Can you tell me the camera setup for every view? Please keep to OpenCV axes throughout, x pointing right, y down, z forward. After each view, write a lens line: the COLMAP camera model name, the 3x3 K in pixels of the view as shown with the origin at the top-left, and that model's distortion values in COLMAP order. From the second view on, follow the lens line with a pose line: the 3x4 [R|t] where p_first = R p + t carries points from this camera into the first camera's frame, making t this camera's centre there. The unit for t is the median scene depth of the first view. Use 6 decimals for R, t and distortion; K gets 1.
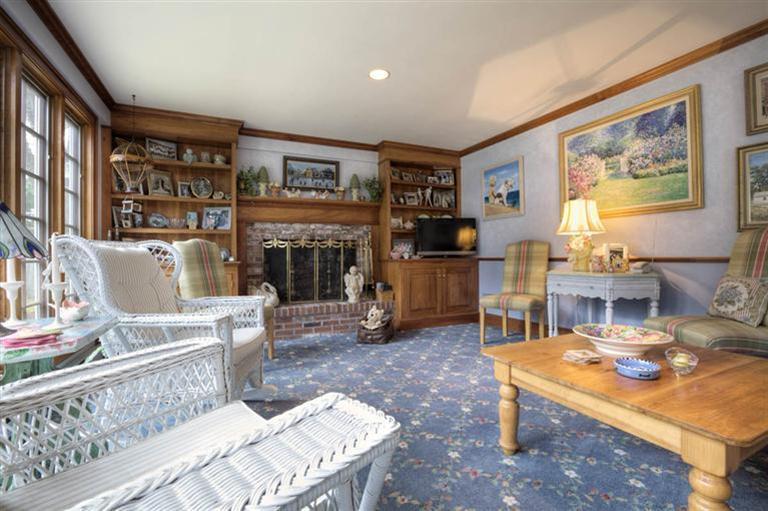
lens RADIAL K [[347.7, 0, 382.6], [0, 347.7, 252.0], [0, 0, 1]] dist [0.000761, 0.000000]
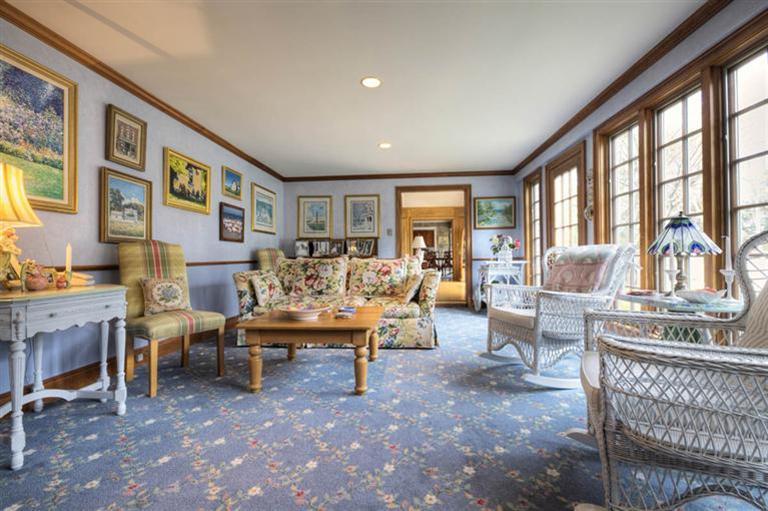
lens RADIAL K [[347.7, 0, 382.5], [0, 347.7, 256.1], [0, 0, 1]] dist [0.000761, 0.000000]
pose [[-0.864831, 0.018333, 0.501729, -0.275109], [0.009660, 0.999756, -0.019880, 0.015349], [-0.501971, -0.012346, -0.864796, 1.347494]]
